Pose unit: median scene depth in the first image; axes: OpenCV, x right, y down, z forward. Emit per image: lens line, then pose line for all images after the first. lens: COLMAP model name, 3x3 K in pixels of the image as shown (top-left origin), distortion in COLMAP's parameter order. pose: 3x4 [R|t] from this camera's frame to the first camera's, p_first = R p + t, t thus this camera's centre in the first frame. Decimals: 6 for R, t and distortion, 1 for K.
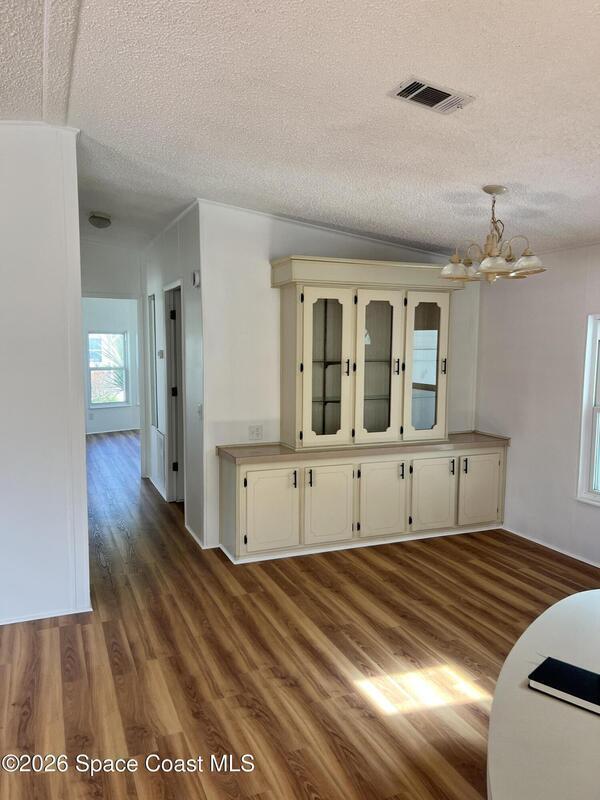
lens RADIAL K [[609.2, 0, 301.6], [0, 609.2, 399.2], [0, 0, 1]] dist [0.048926, -0.032986]
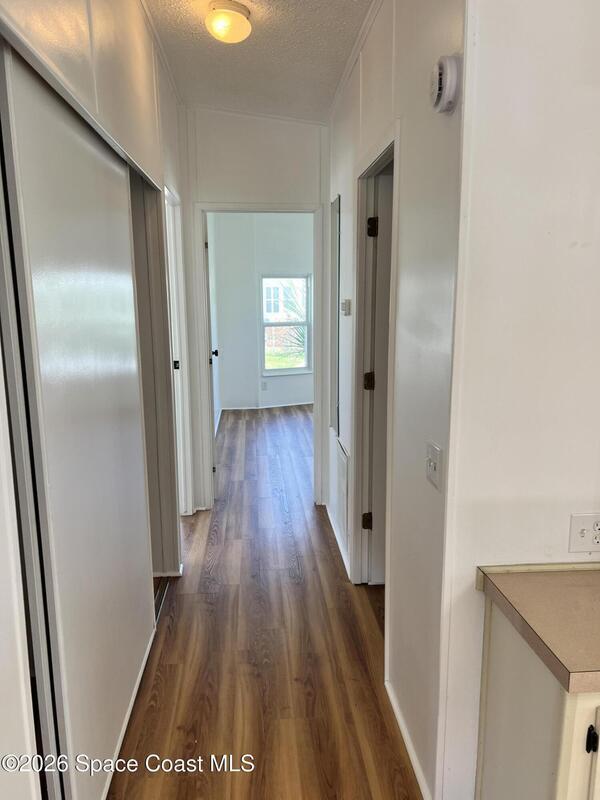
lens RADIAL K [[609.2, 0, 299.6], [0, 609.2, 400.7], [0, 0, 1]] dist [0.048926, -0.032986]
pose [[0.949263, 0.046666, -0.311001, -0.127476], [-0.019560, 0.995775, 0.089715, -0.051413], [0.313873, -0.079080, 0.946166, 0.608244]]
